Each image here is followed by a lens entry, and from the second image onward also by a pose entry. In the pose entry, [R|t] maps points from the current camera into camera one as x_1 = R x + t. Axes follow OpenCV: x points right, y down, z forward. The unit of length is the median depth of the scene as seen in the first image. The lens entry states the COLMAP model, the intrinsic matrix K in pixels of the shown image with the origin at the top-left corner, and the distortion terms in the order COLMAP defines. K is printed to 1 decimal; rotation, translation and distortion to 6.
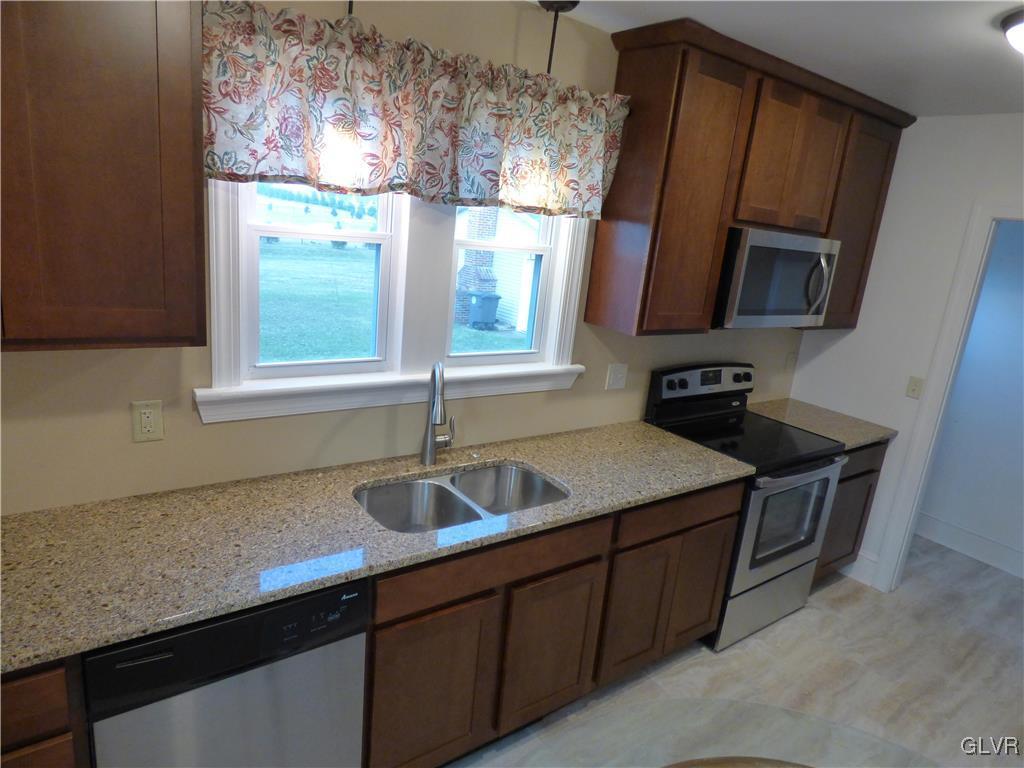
lens RADIAL K [[628.3, 0, 516.6], [0, 628.3, 382.1], [0, 0, 1]] dist [-0.024450, 0.016895]
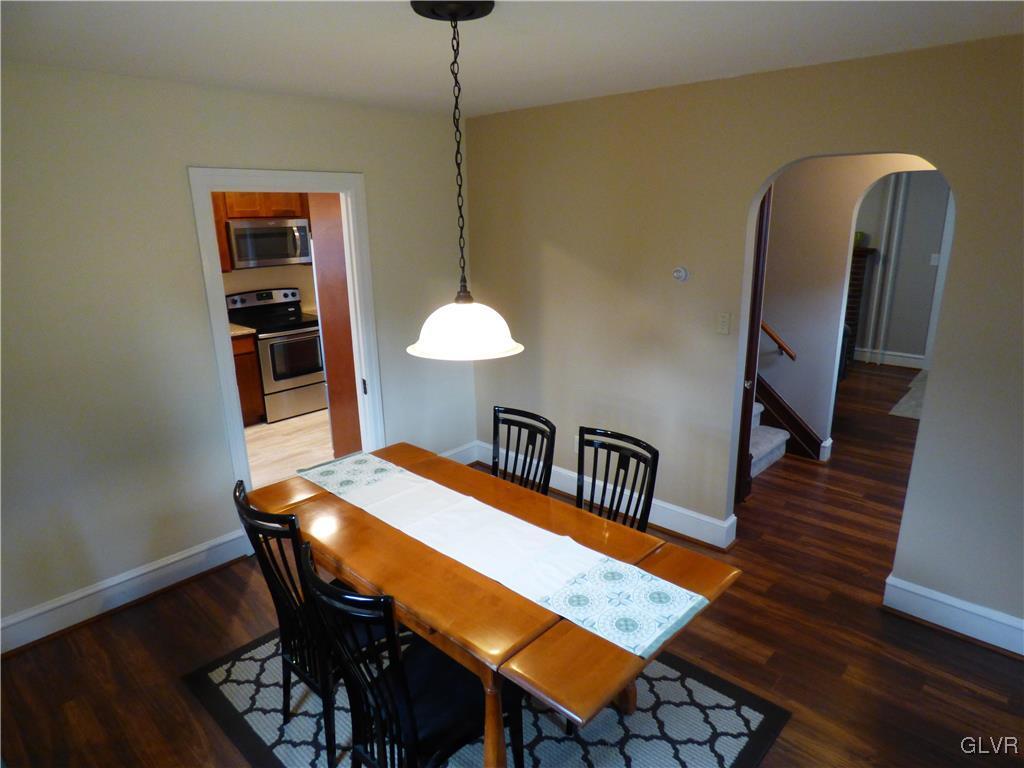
lens RADIAL K [[627.2, 0, 512.0], [0, 627.2, 384.0], [0, 0, 1]] dist [0.000425, -0.003579]
pose [[0.976148, -0.163843, 0.142448, 1.037128], [0.159269, 0.986297, 0.043021, 0.422421], [-0.147545, -0.019307, 0.988867, -1.476840]]
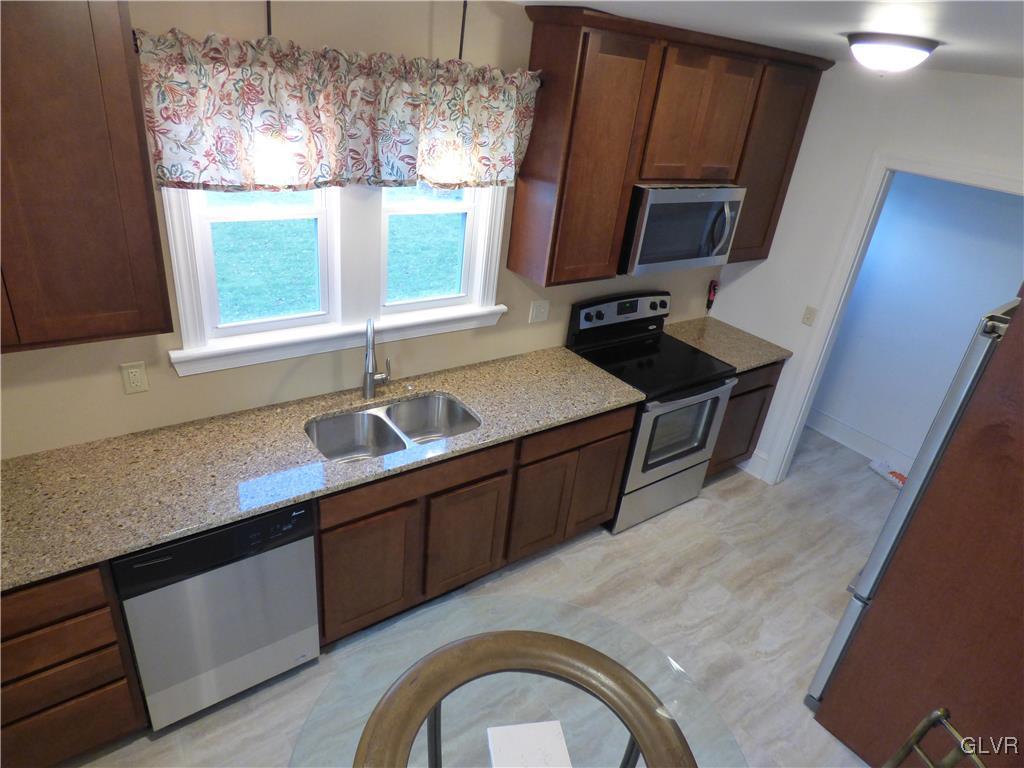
lens RADIAL K [[627.2, 0, 512.0], [0, 627.2, 384.0], [0, 0, 1]] dist [0.000425, -0.003579]
pose [[0.999965, 0.006740, 0.004982, 0.133841], [-0.007656, 0.976433, 0.215686, -0.162065], [-0.003411, -0.215717, 0.976450, -0.197668]]
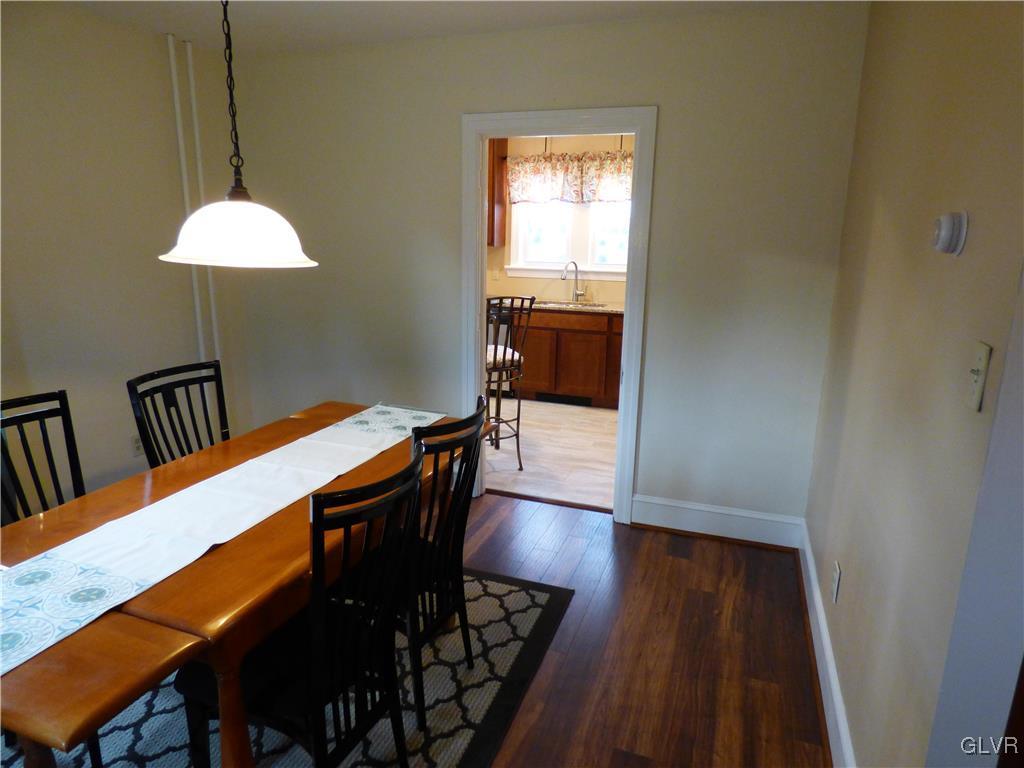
lens RADIAL K [[627.2, 0, 512.0], [0, 627.2, 384.0], [0, 0, 1]] dist [0.000425, -0.003579]
pose [[0.549320, 0.103779, -0.829143, 1.967851], [-0.168970, 0.985555, 0.011411, 0.492426], [0.818350, 0.133832, 0.558921, -0.666537]]
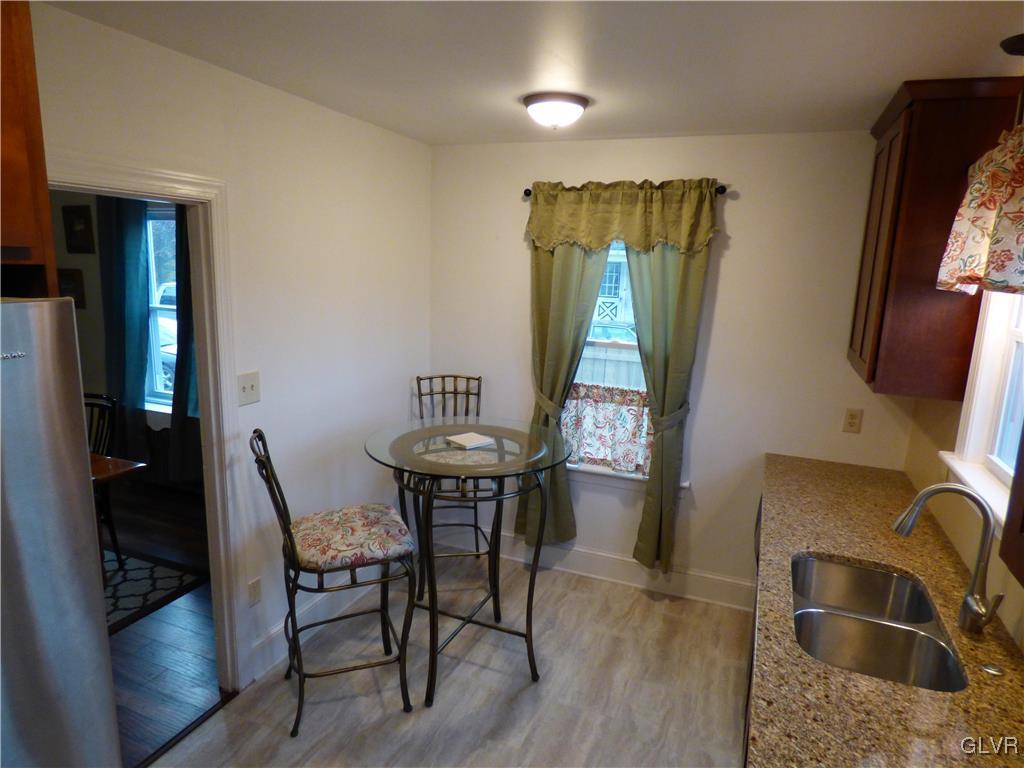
lens RADIAL K [[627.2, 0, 512.0], [0, 627.2, 384.0], [0, 0, 1]] dist [0.000425, -0.003579]
pose [[-0.843848, -0.031127, -0.535679, 0.747801], [-0.246627, 0.909117, 0.335682, -0.260855], [0.476546, 0.415377, -0.774833, 1.201787]]
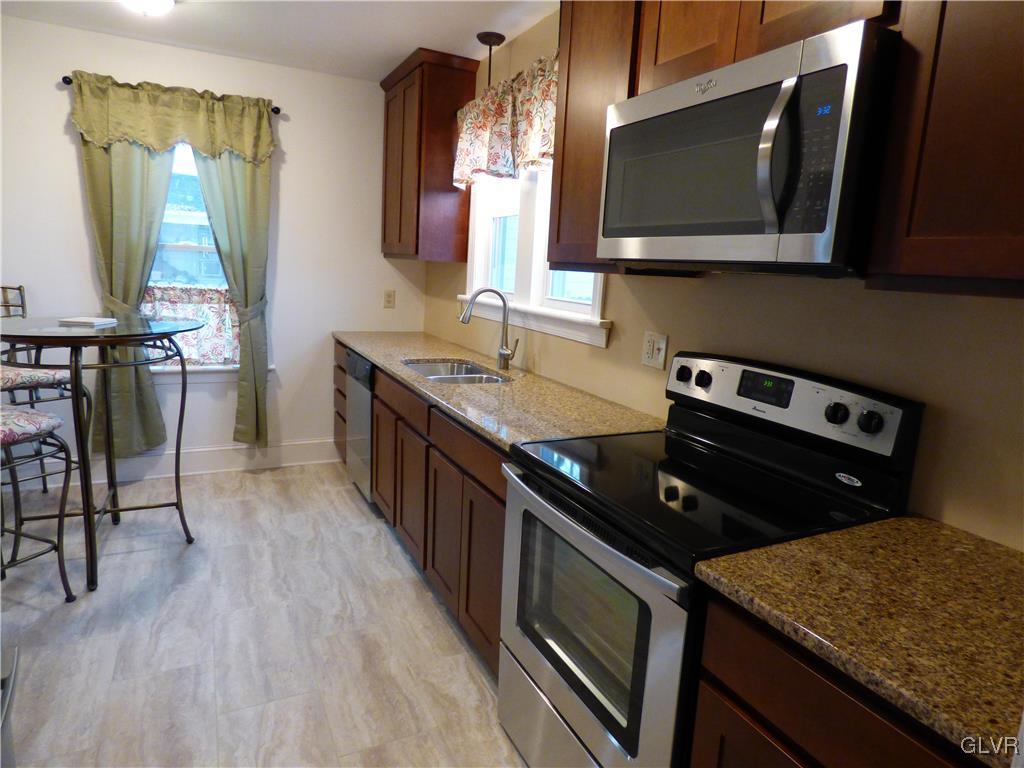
lens RADIAL K [[628.3, 0, 516.6], [0, 628.3, 382.1], [0, 0, 1]] dist [-0.024450, 0.016895]
pose [[-0.165816, 0.068748, -0.983758, 1.204427], [-0.312330, 0.942552, 0.118512, -0.013228], [0.935390, 0.326908, -0.134818, 1.222711]]
